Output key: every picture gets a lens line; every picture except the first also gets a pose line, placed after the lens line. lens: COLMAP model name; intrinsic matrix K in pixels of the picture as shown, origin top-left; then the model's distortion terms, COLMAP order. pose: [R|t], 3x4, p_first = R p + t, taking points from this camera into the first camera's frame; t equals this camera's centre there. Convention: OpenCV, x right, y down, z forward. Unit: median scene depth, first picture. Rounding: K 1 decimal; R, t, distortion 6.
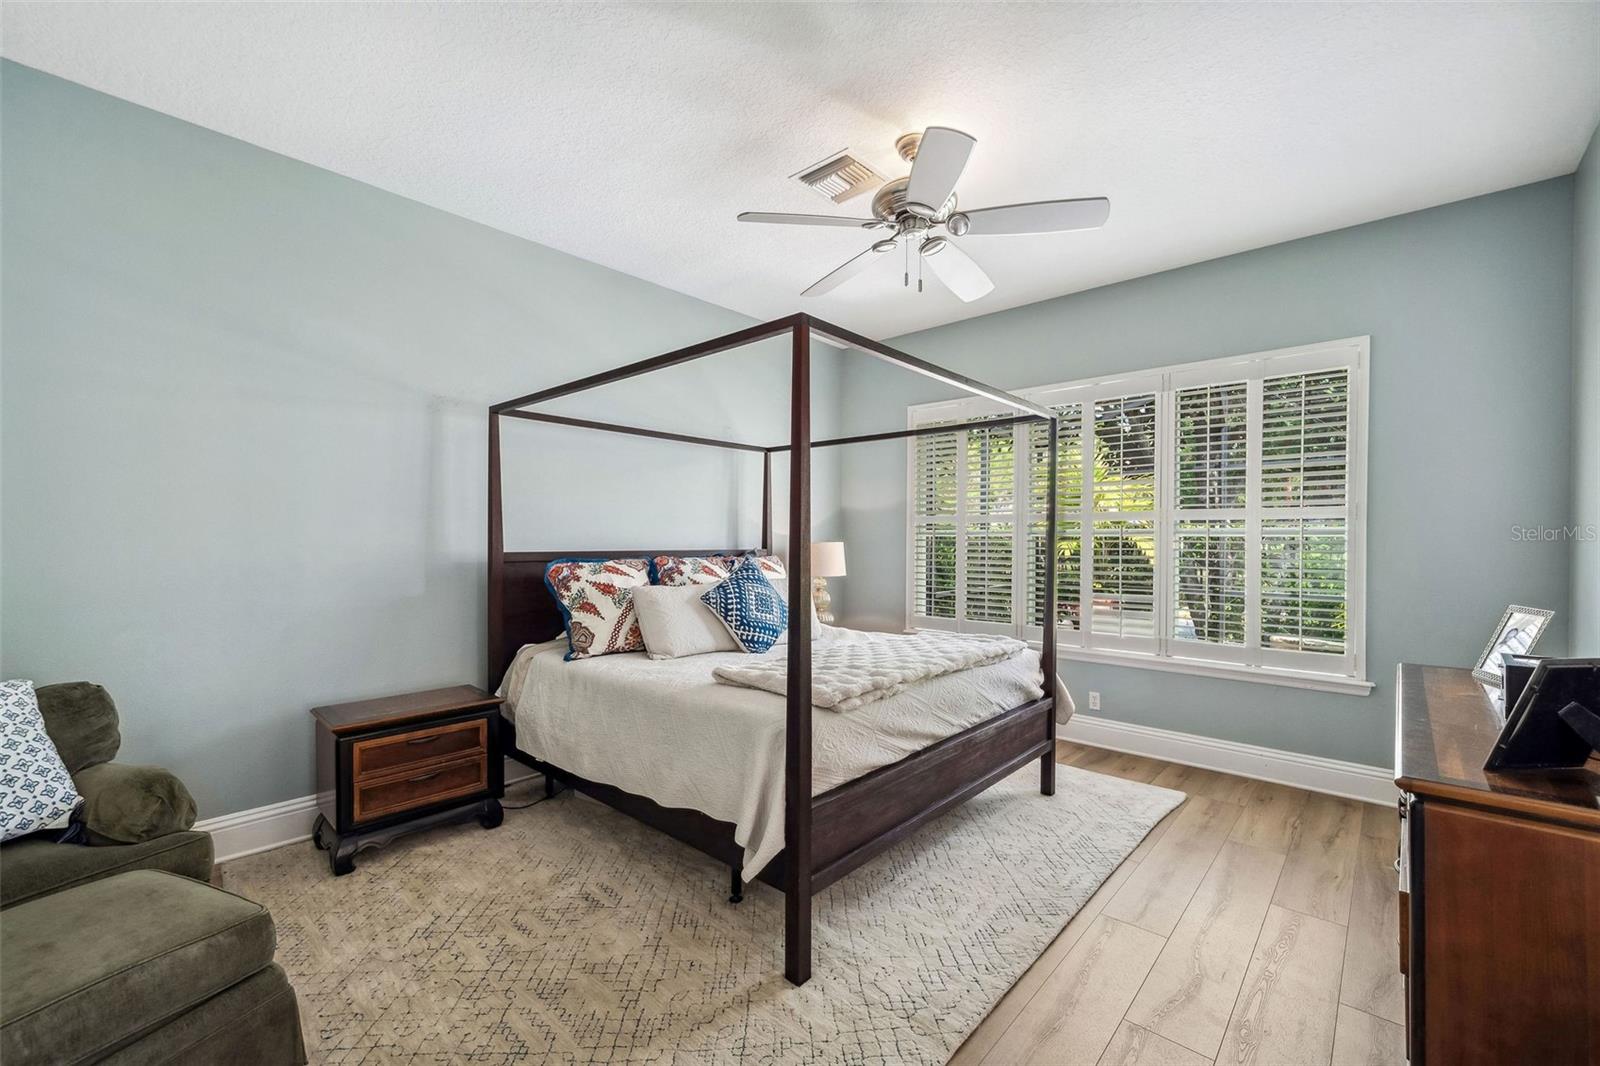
lens RADIAL K [[661.2, 0, 787.0], [0, 661.2, 541.8], [0, 0, 1]] dist [-0.002825, -0.000103]
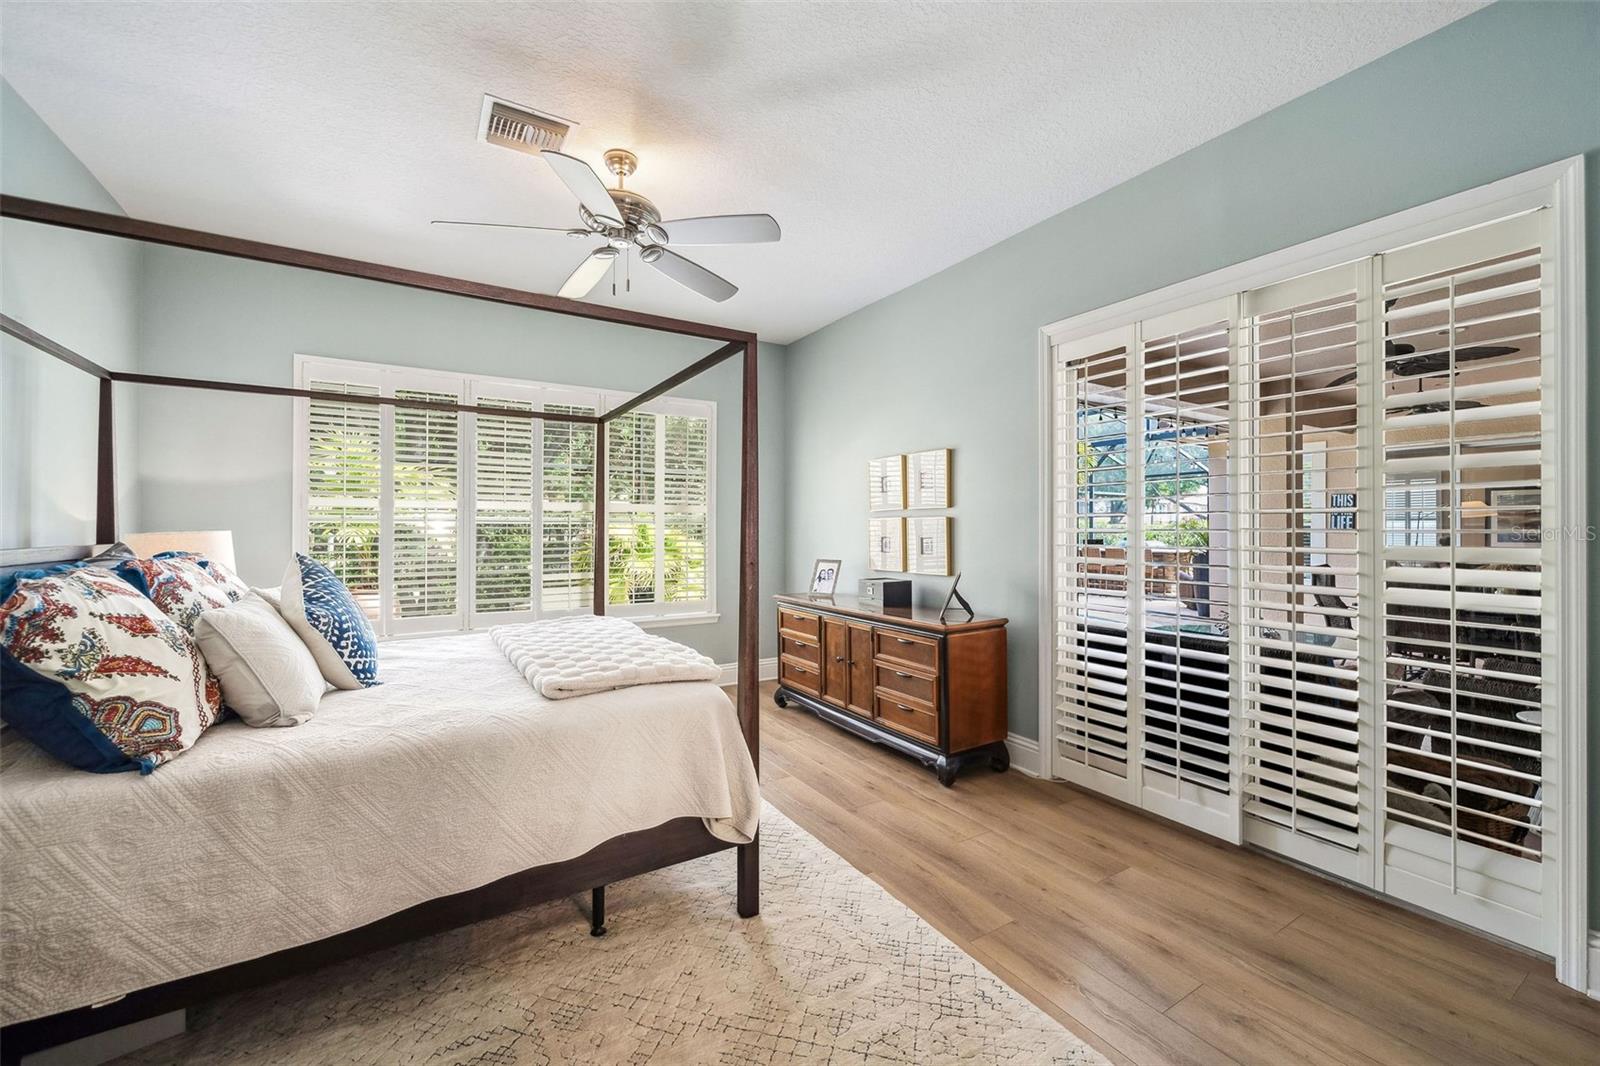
lens RADIAL K [[661.2, 0, 784.8], [0, 661.2, 529.4], [0, 0, 1]] dist [-0.002825, -0.000103]
pose [[0.280137, -0.006922, 0.959935, -0.617684], [0.010081, 0.999940, 0.004269, -0.000942], [-0.959907, 0.008481, 0.280190, 0.362583]]
